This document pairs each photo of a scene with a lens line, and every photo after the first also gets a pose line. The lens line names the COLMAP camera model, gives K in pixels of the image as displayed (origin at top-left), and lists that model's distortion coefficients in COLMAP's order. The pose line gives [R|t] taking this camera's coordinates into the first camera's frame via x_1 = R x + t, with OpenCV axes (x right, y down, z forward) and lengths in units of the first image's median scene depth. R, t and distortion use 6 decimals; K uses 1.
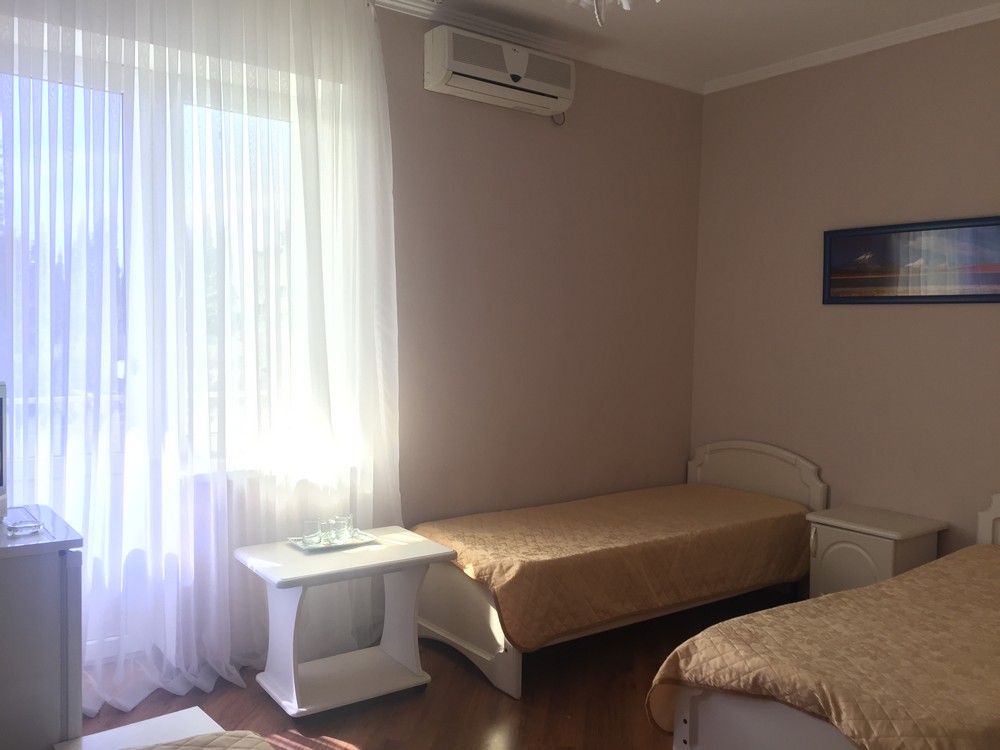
lens RADIAL K [[859.3, 0, 500.0], [0, 859.3, 375.0], [0, 0, 1]] dist [0.093056, -0.121552]
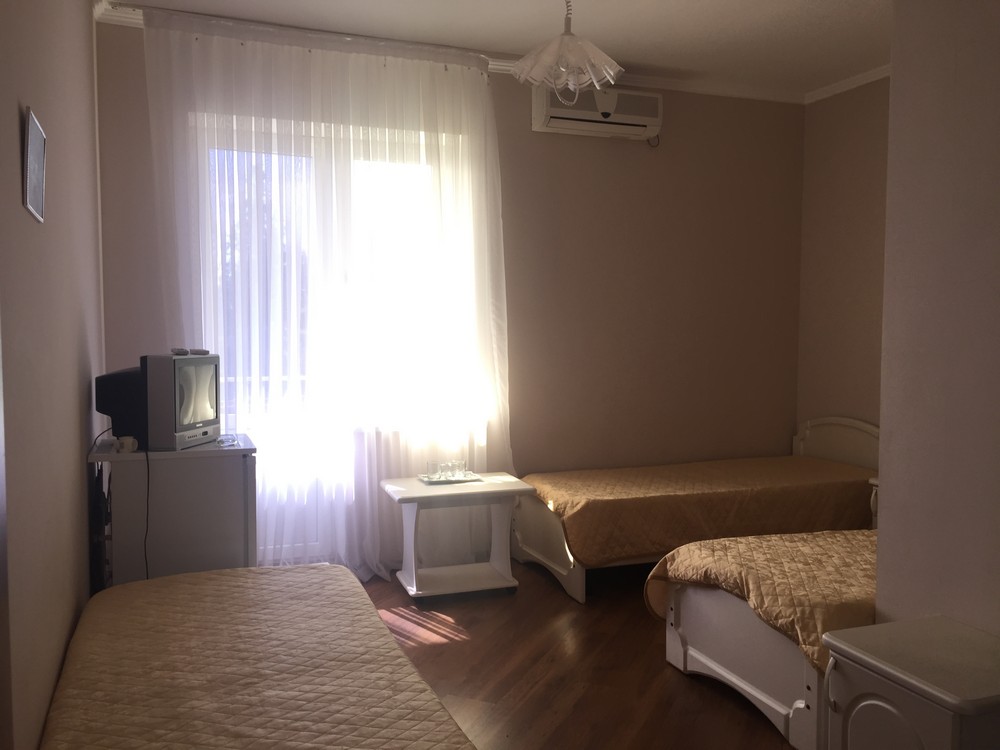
lens RADIAL K [[859.3, 0, 500.0], [0, 859.3, 375.0], [0, 0, 1]] dist [0.093056, -0.121552]
pose [[0.963388, 0.000836, -0.268110, 0.250669], [0.000741, 0.999983, 0.005780, 0.024378], [0.268110, -0.005768, 0.963371, -0.279861]]
